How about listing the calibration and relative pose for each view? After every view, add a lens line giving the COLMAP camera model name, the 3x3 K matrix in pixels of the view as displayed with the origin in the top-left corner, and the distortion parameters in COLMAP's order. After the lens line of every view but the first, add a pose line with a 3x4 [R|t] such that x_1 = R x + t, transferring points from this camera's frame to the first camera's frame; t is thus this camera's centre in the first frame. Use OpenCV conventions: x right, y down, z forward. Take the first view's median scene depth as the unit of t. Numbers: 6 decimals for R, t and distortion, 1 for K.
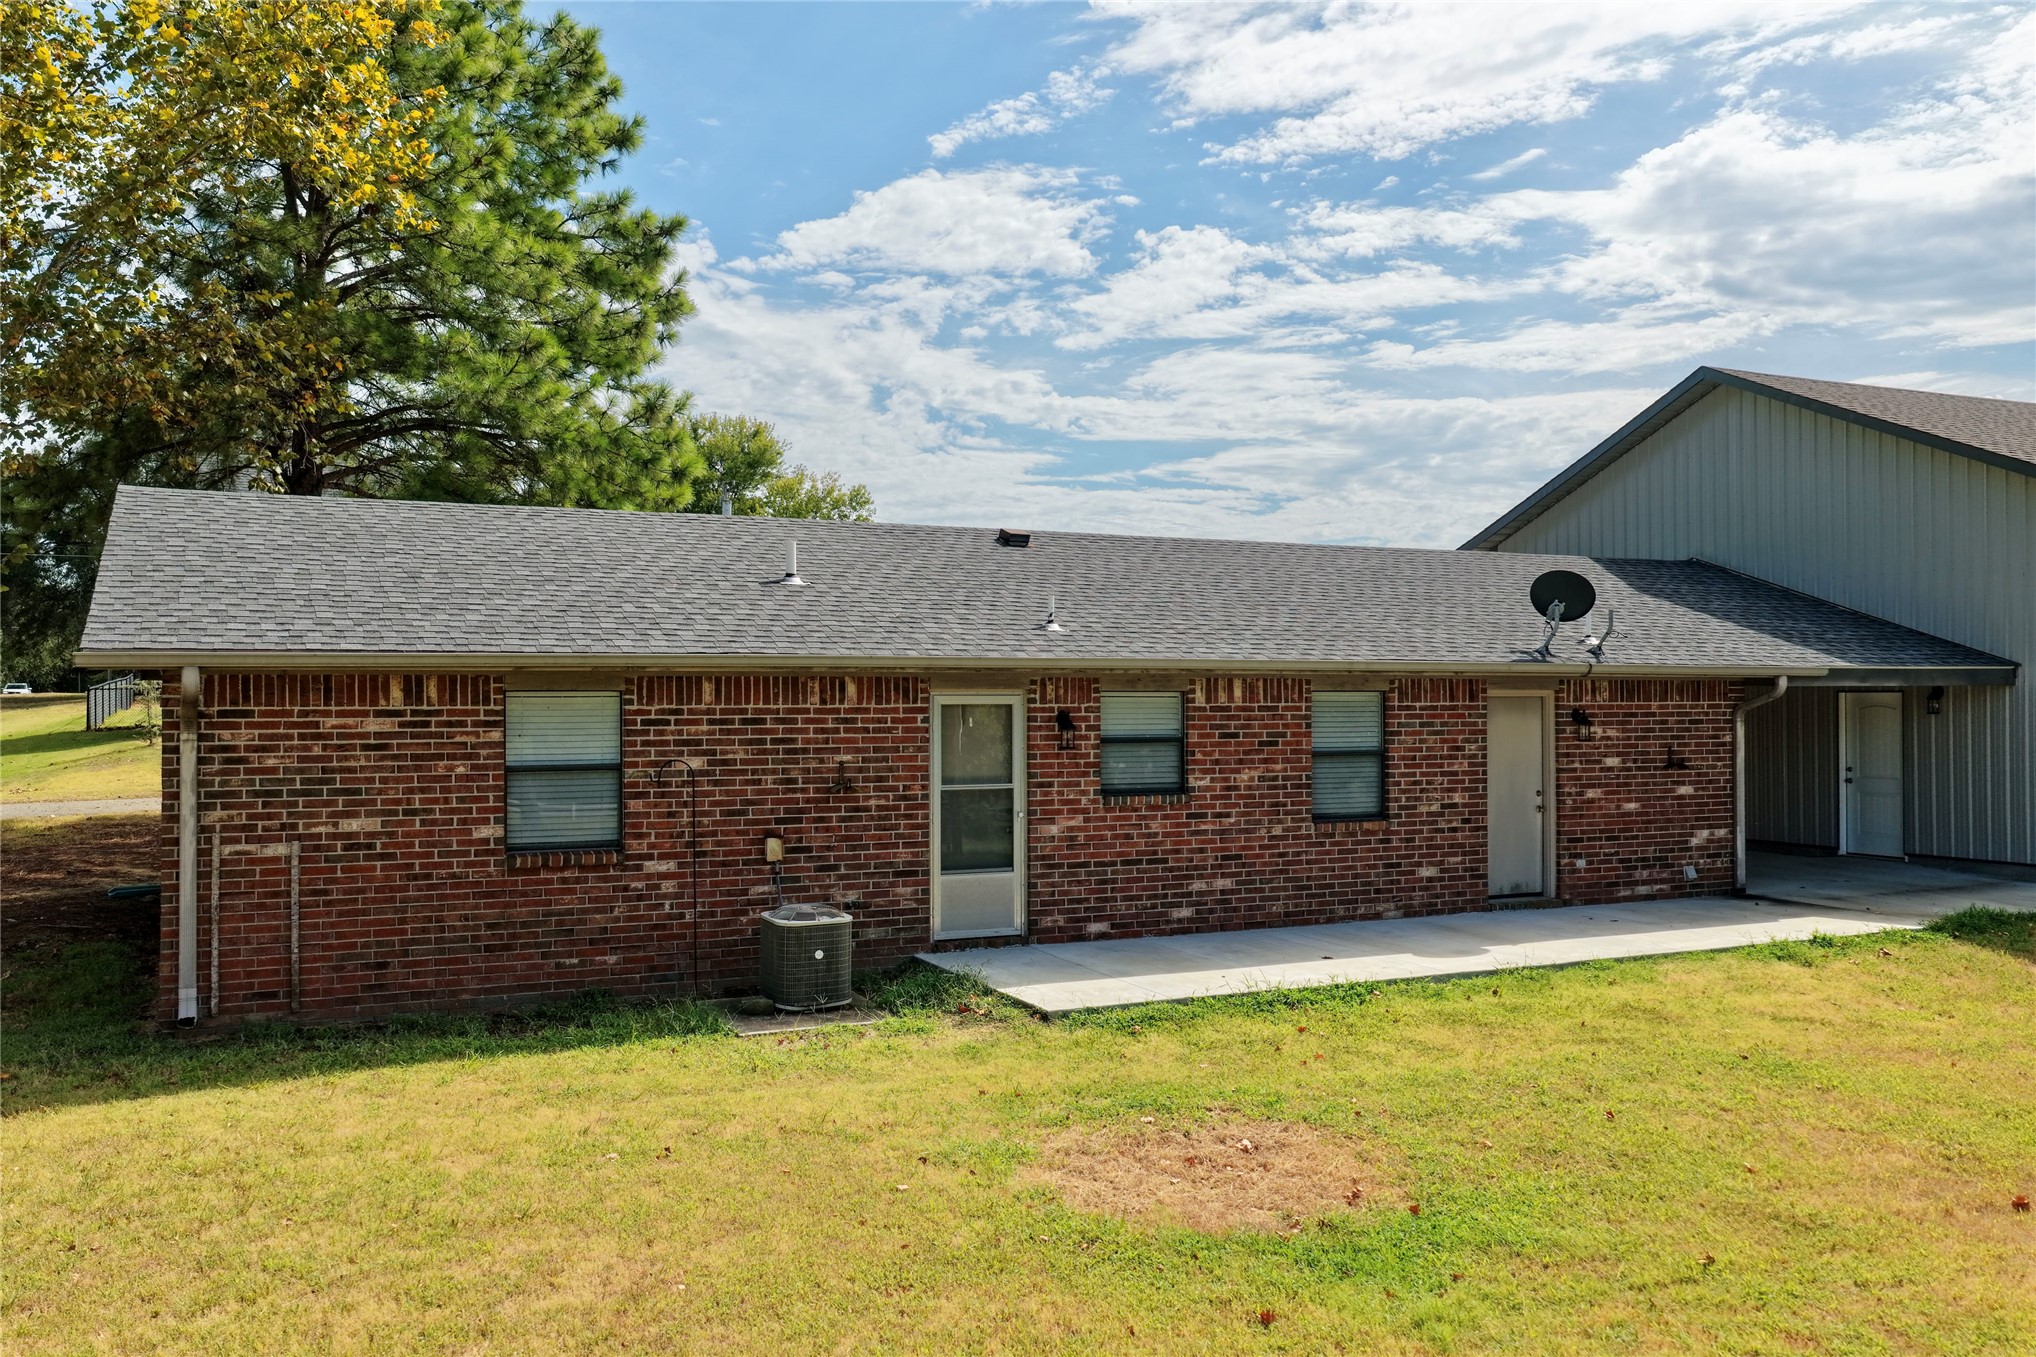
lens RADIAL K [[1685.5, 0, 1021.0], [0, 1685.5, 691.3], [0, 0, 1]] dist [-0.012961, 0.035546]
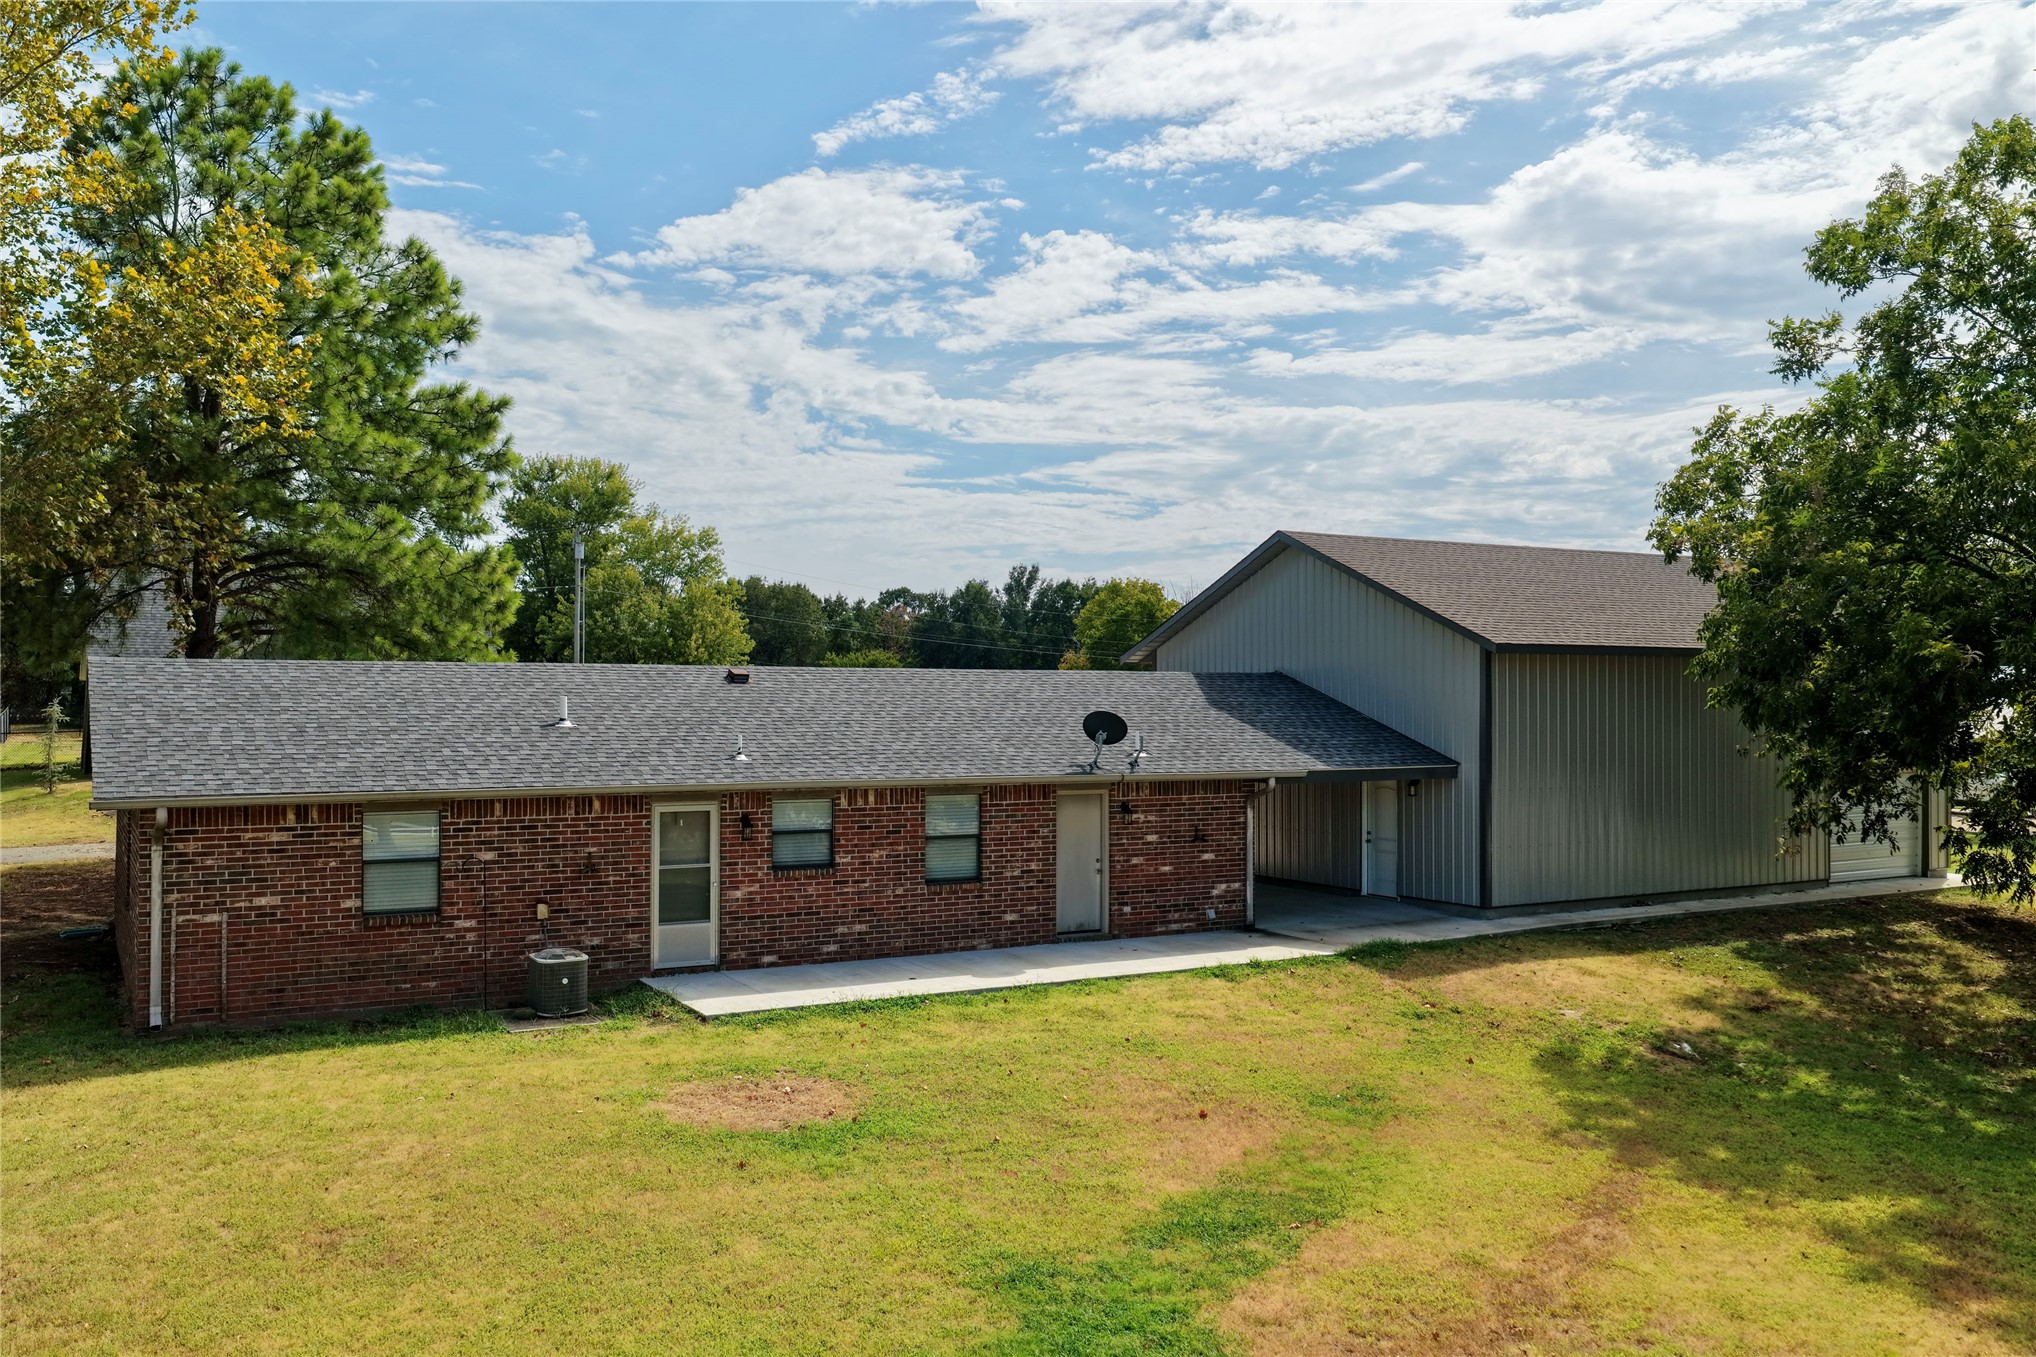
lens RADIAL K [[1685.5, 0, 1021.0], [0, 1685.5, 691.3], [0, 0, 1]] dist [-0.012961, 0.035546]
pose [[0.997413, 0.003232, 0.071805, 0.170581], [-0.003084, 0.999993, -0.002175, -0.100576], [-0.071812, 0.001948, 0.997416, -0.538554]]
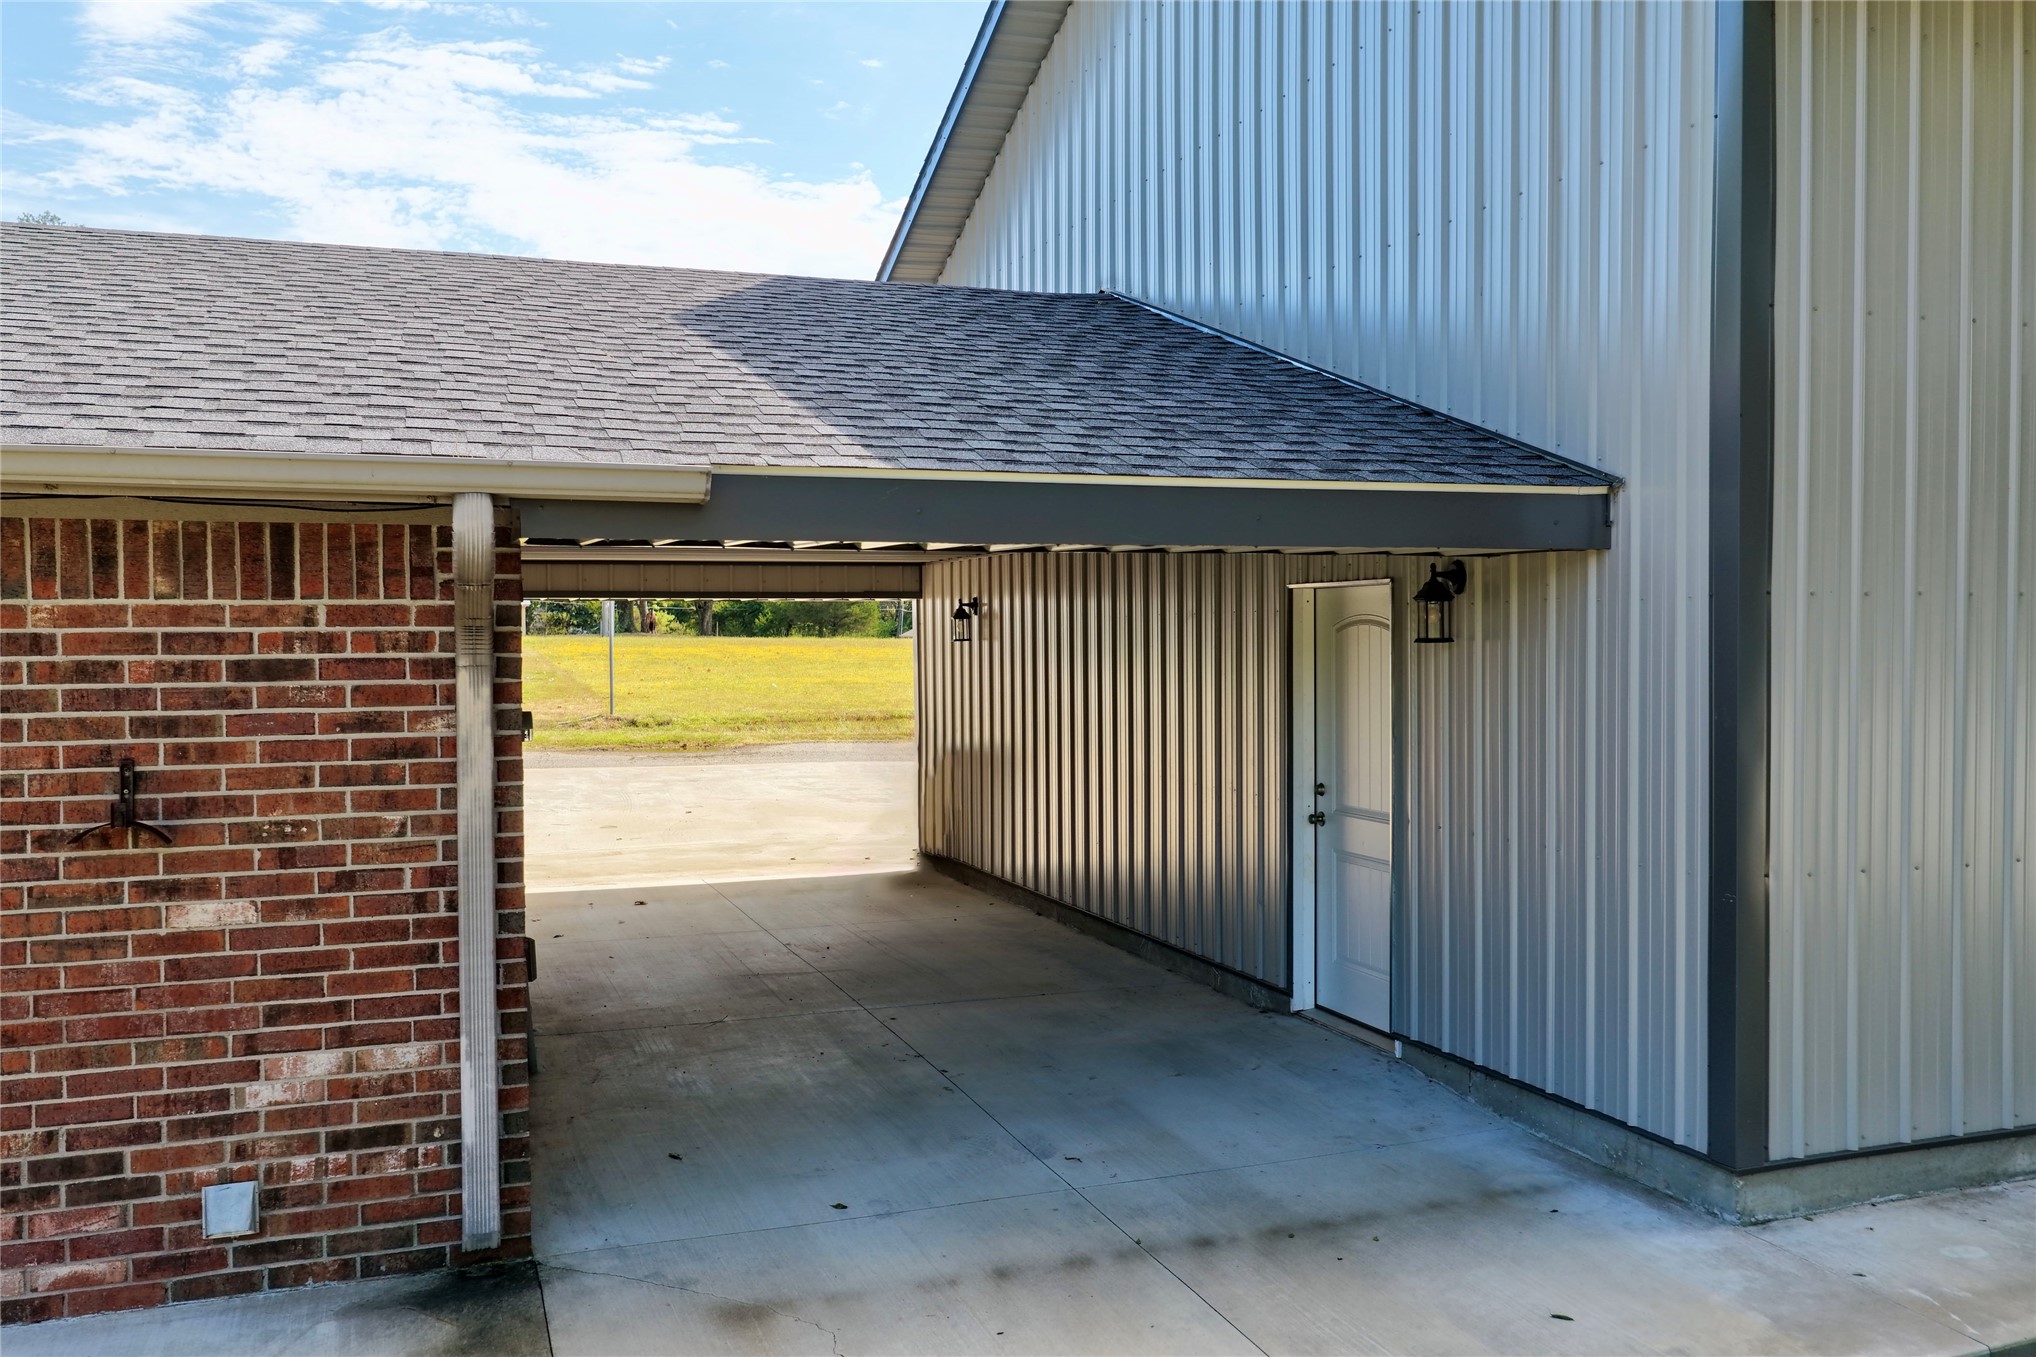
lens RADIAL K [[1685.5, 0, 1021.0], [0, 1685.5, 691.3], [0, 0, 1]] dist [-0.012961, 0.035546]
pose [[0.995299, -0.001130, -0.096843, 0.714668], [0.004425, 0.999418, 0.033815, 0.016461], [0.096749, -0.034084, 0.994725, 0.947721]]
